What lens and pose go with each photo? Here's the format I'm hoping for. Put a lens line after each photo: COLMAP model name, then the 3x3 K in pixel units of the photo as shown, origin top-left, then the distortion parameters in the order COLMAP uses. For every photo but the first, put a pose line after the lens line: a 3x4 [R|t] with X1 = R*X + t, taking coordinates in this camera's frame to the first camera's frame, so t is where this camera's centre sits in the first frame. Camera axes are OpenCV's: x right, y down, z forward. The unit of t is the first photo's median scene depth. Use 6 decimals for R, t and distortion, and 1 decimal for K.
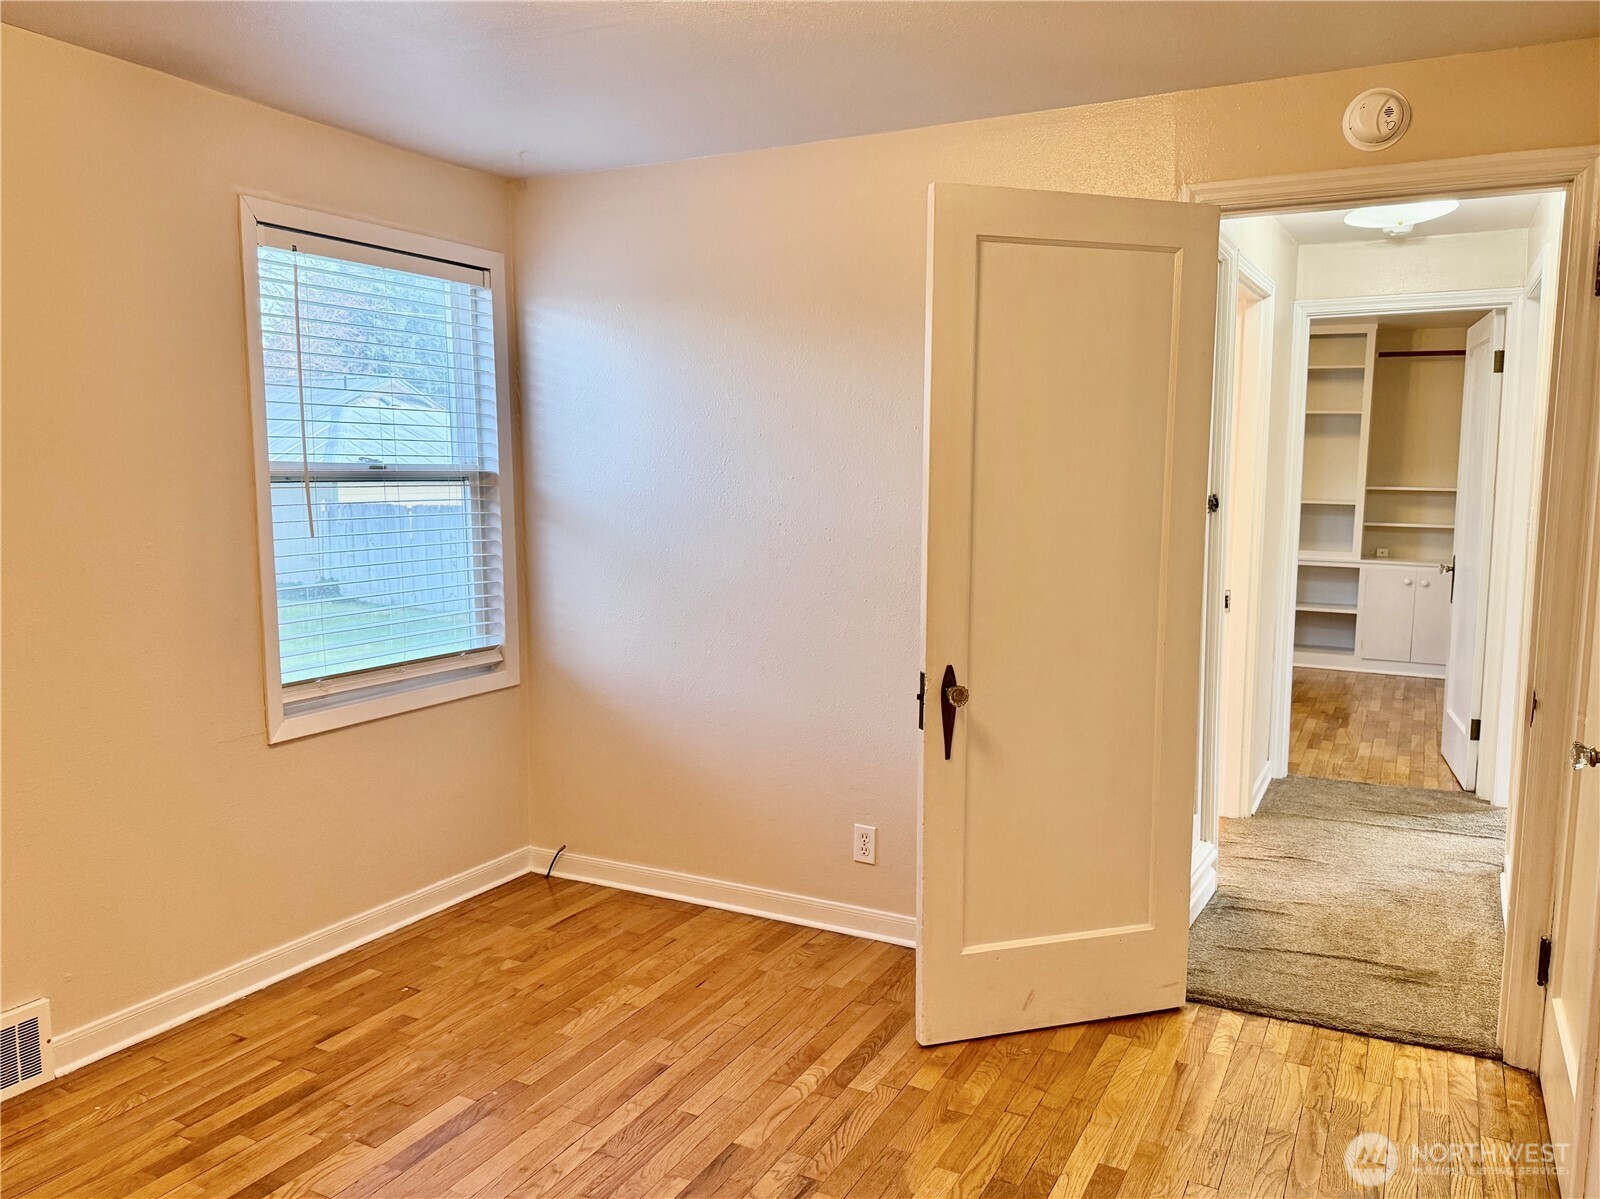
lens RADIAL K [[1204.5, 0, 800.0], [0, 1204.5, 599.5], [0, 0, 1]] dist [0.110966, -0.154226]
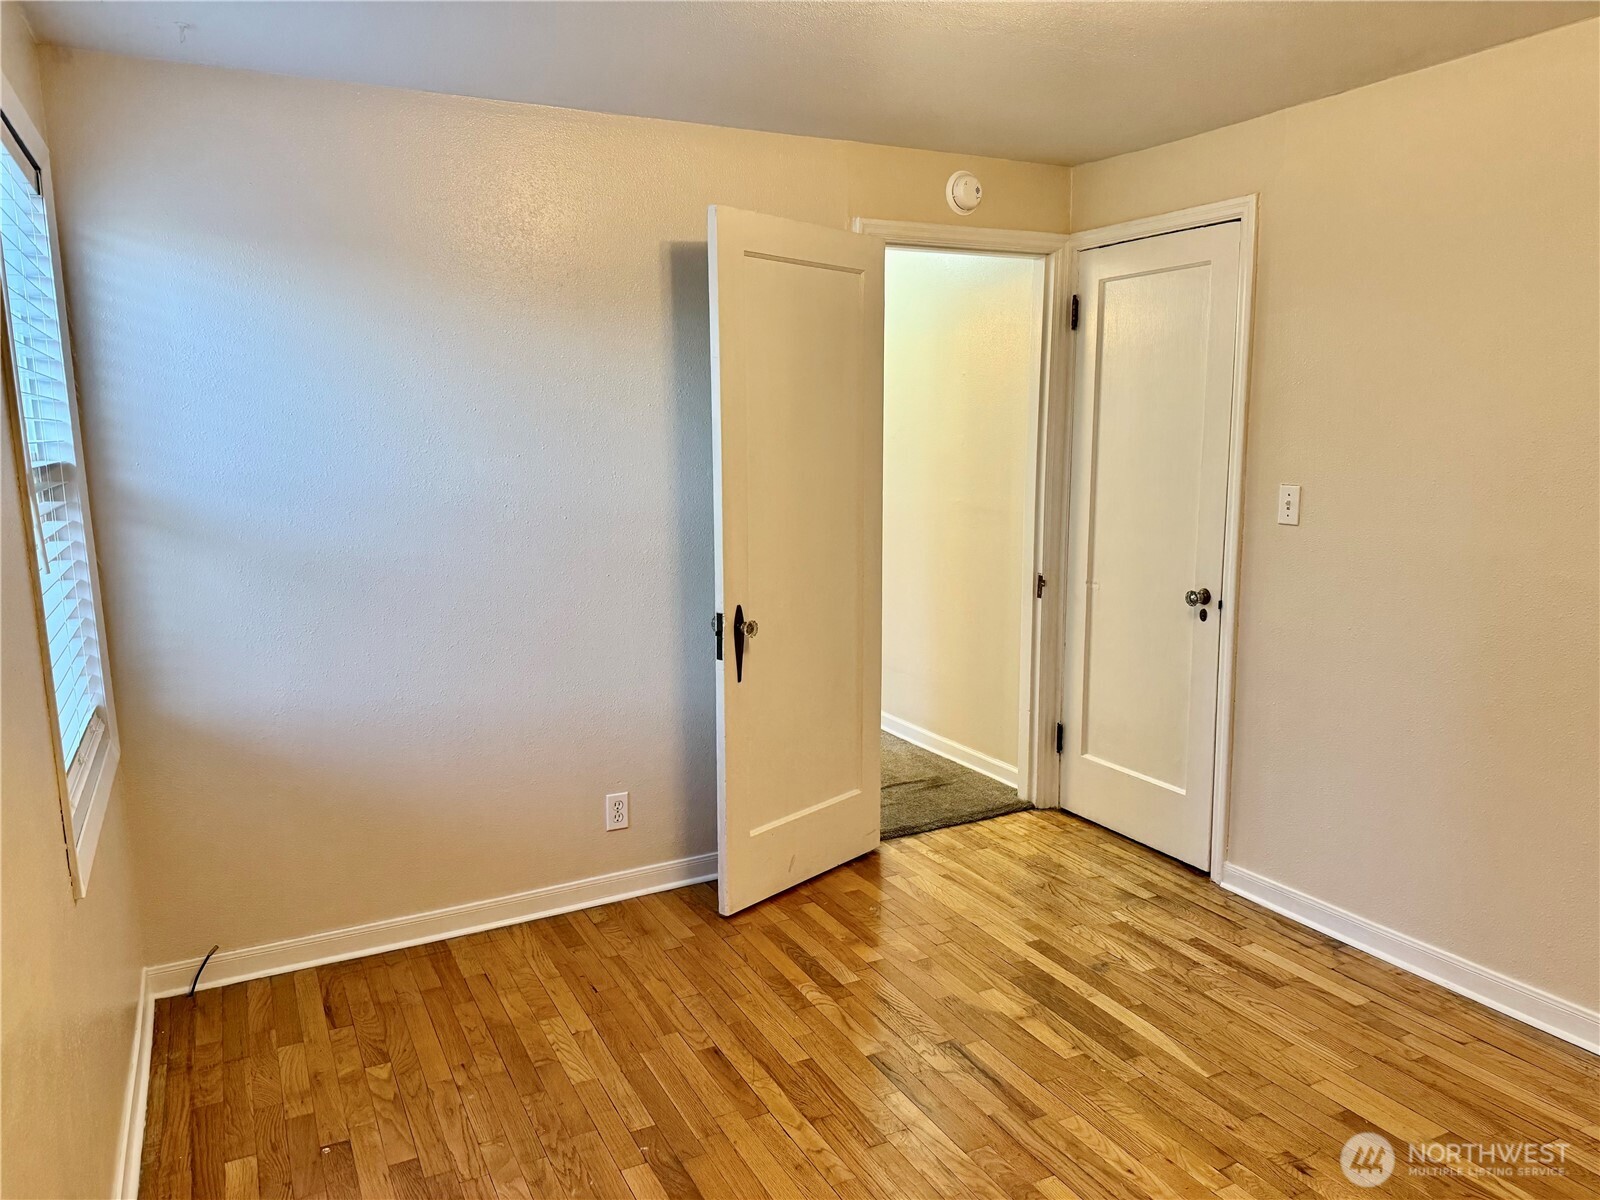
lens RADIAL K [[1118.9, 0, 800.2], [0, 1118.9, 609.5], [0, 0, 1]] dist [0.116715, -0.198194]
pose [[0.571037, -0.138634, 0.809134, -0.703989], [0.106555, 0.989816, 0.094391, -0.048351], [-0.813980, 0.032317, 0.579994, 0.359633]]
